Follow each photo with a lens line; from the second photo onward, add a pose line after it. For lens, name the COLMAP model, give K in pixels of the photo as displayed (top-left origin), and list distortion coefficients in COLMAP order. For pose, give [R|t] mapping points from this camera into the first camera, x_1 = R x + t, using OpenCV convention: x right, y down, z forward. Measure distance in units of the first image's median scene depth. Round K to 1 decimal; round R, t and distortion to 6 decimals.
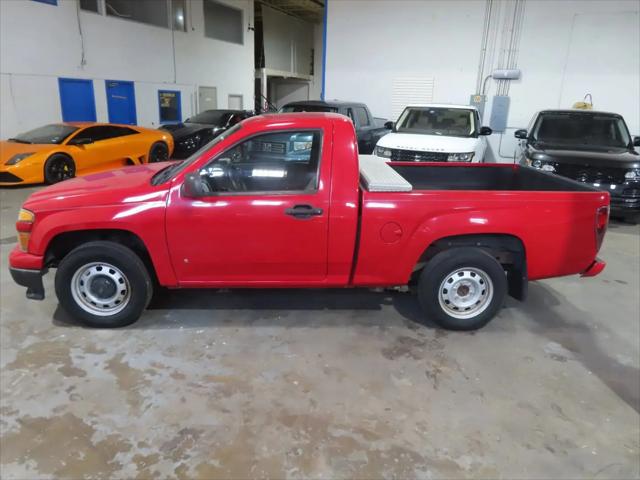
lens RADIAL K [[464.1, 0, 320.0], [0, 464.1, 240.0], [0, 0, 1]] dist [-0.022238, 0.008765]
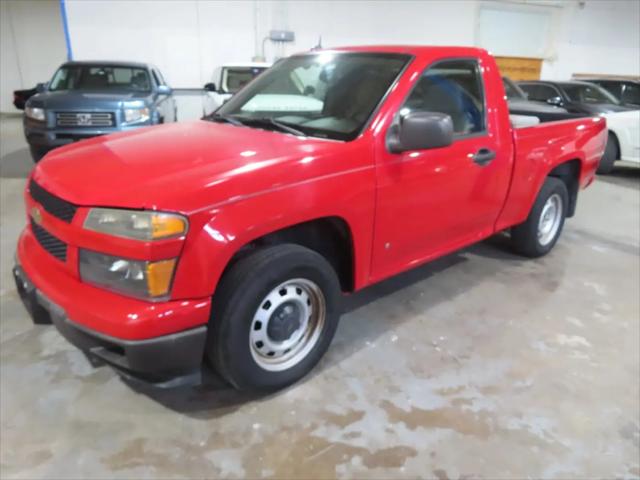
lens RADIAL K [[464.1, 0, 320.0], [0, 464.1, 240.0], [0, 0, 1]] dist [-0.022238, 0.008765]
pose [[0.773292, -0.216798, 0.595833, -0.785062], [0.187046, 0.975907, 0.112336, -0.063074], [-0.605832, 0.024579, 0.795213, 0.497614]]
